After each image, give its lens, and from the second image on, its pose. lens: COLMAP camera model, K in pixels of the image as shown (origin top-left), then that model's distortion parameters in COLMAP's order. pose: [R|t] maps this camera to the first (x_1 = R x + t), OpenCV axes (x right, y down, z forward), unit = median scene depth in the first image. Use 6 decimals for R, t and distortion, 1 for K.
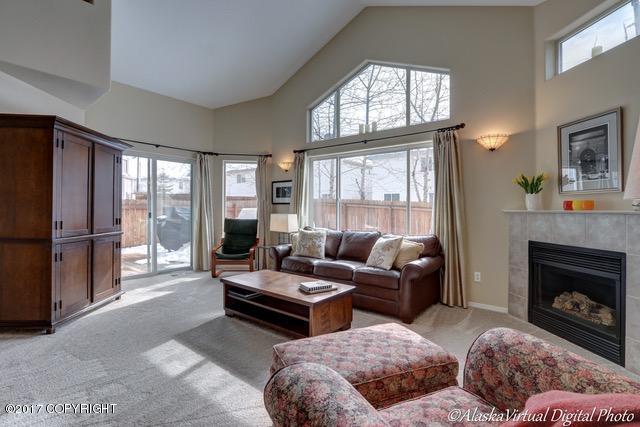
lens RADIAL K [[300.3, 0, 312.6], [0, 300.3, 206.2], [0, 0, 1]] dist [-0.003999, -0.000468]
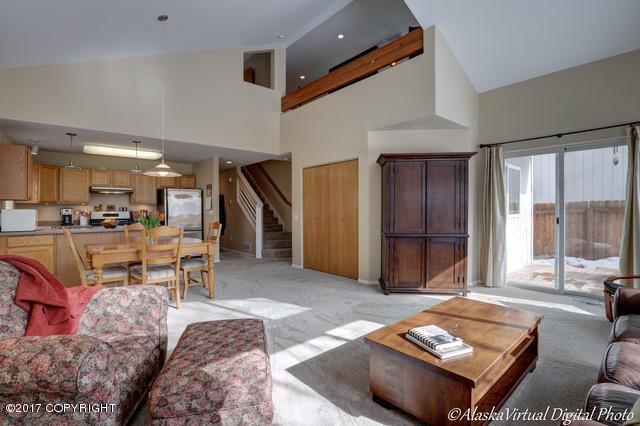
lens RADIAL K [[295.4, 0, 315.2], [0, 295.4, 210.6], [0, 0, 1]] dist [-0.007997, -0.000296]
pose [[-0.172448, 0.001713, -0.985017, 0.557289], [0.008613, 0.999963, 0.000231, -0.008247], [0.984981, -0.008444, -0.172456, 0.729627]]
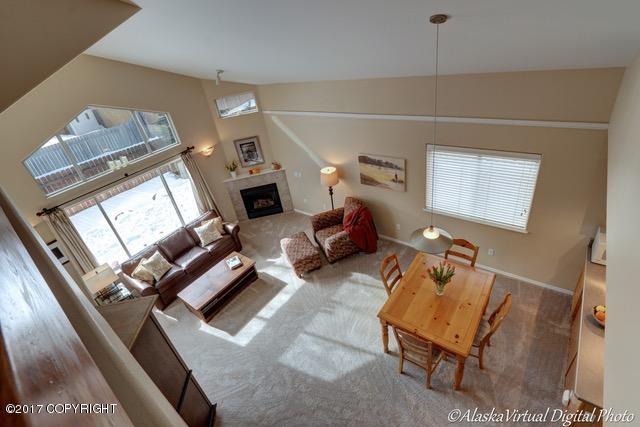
lens RADIAL K [[312.5, 0, 320.0], [0, 312.5, 213.5], [0, 0, 1]] dist [-0.030107, -0.000114]
pose [[-0.025851, -0.523292, 0.851761, -1.287361], [0.156181, 0.839469, 0.520480, -0.793070], [-0.987390, 0.146484, 0.060027, 0.233778]]
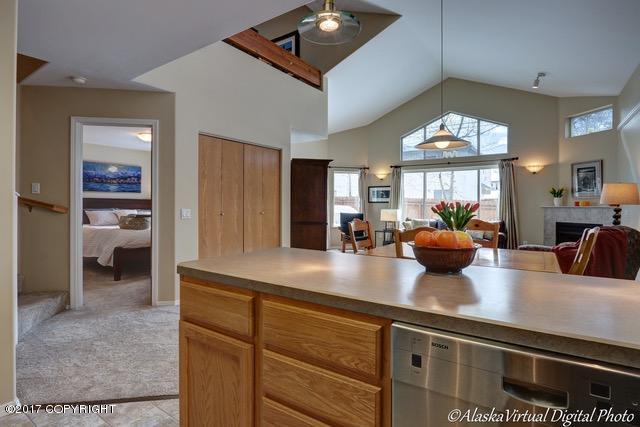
lens RADIAL K [[326.9, 0, 307.9], [0, 326.9, 205.7], [0, 0, 1]] dist [-0.000769, 0.000037]
pose [[0.997922, -0.002997, 0.064368, -0.883645], [0.002431, 0.999958, 0.008860, -0.011720], [-0.064392, -0.008686, 0.997887, -0.872326]]
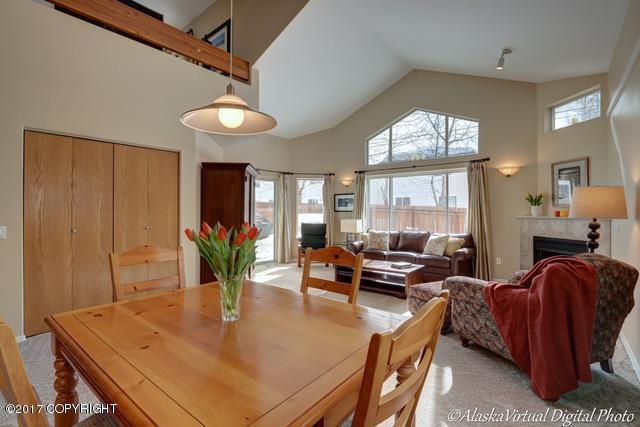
lens RADIAL K [[295.4, 0, 315.2], [0, 295.4, 211.1], [0, 0, 1]] dist [-0.007997, -0.000296]
pose [[0.999920, -0.008278, -0.009546, -0.353961], [0.008343, 0.999942, 0.006834, -0.031079], [0.009489, -0.006913, 0.999931, -0.479828]]
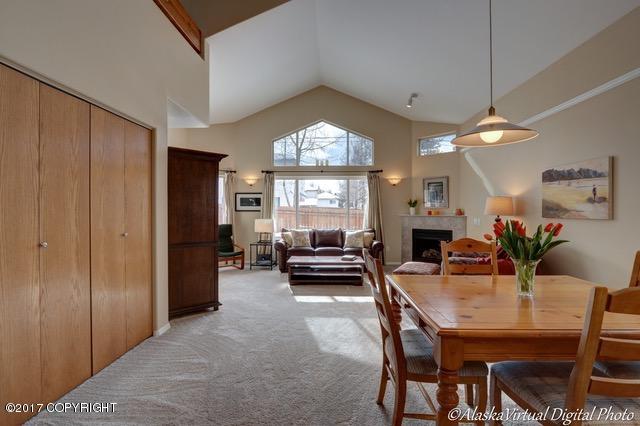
lens RADIAL K [[300.6, 0, 306.9], [0, 300.6, 211.1], [0, 0, 1]] dist [-0.001512, 0.000021]
pose [[0.803653, -0.007270, 0.595053, -1.078317], [0.000964, 0.999940, 0.010914, -0.034629], [-0.595097, -0.008198, 0.803612, -0.279678]]
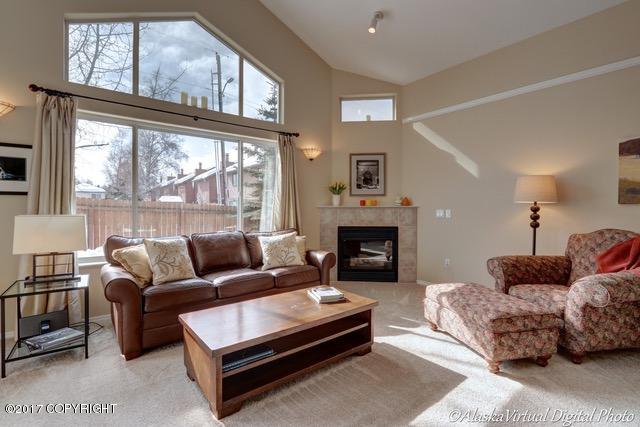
lens RADIAL K [[308.5, 0, 313.8], [0, 308.5, 207.3], [0, 0, 1]] dist [-0.001678, -0.000188]
pose [[0.215009, -0.003461, 0.976606, -0.704722], [-0.007020, 0.999962, 0.005089, 0.011263], [-0.976587, -0.007950, 0.214976, 0.697616]]
